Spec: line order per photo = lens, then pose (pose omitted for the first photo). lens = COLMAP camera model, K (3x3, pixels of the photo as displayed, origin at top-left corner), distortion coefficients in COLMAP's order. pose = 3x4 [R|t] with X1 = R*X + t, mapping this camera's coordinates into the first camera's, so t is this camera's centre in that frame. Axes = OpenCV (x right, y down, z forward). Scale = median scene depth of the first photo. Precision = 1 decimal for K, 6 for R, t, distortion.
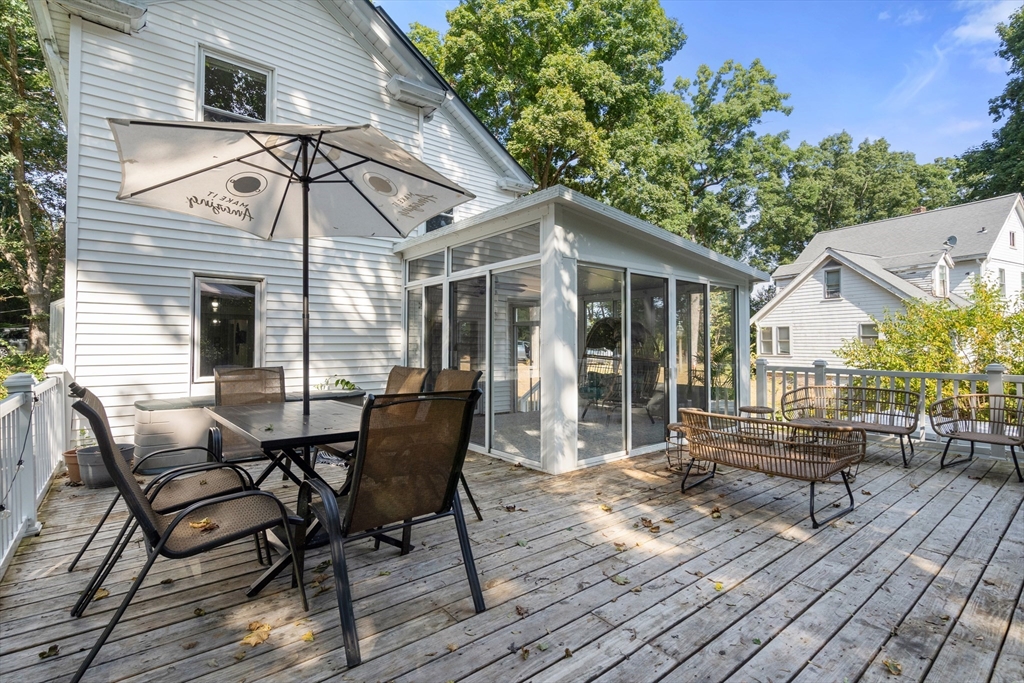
lens RADIAL K [[477.8, 0, 514.4], [0, 477.8, 335.9], [0, 0, 1]] dist [0.000120, 0.000146]
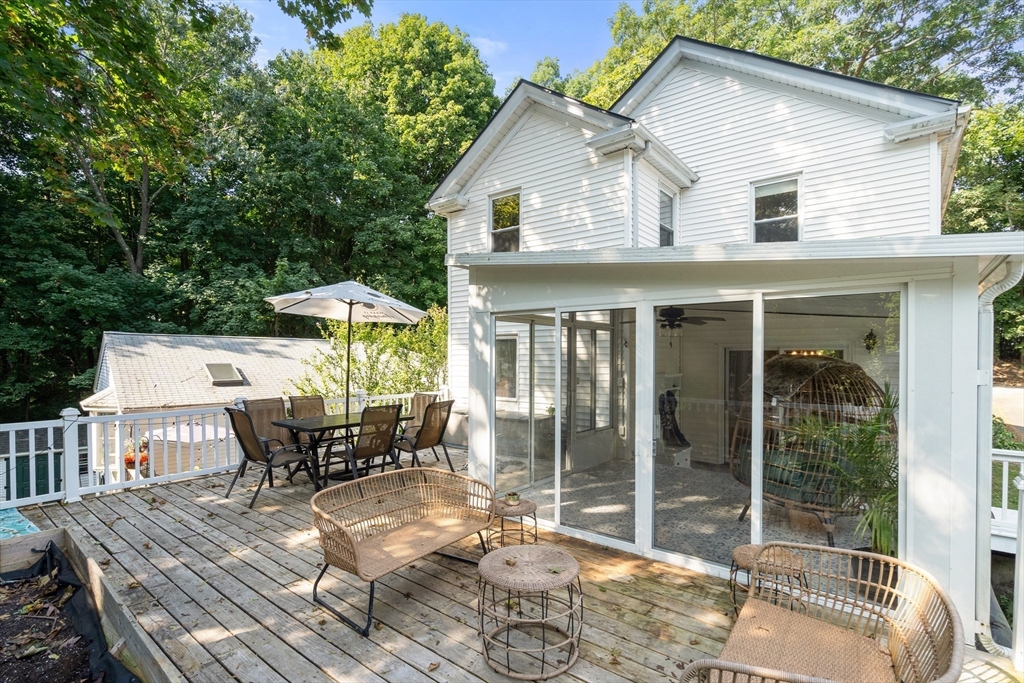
lens RADIAL K [[483.3, 0, 511.1], [0, 483.3, 362.7], [0, 0, 1]] dist [0.001871, 0.001144]
pose [[0.212247, 0.012449, -0.977137, 1.192151], [0.015868, 0.999743, 0.016183, -0.067033], [0.977087, -0.018940, 0.211995, 0.845310]]
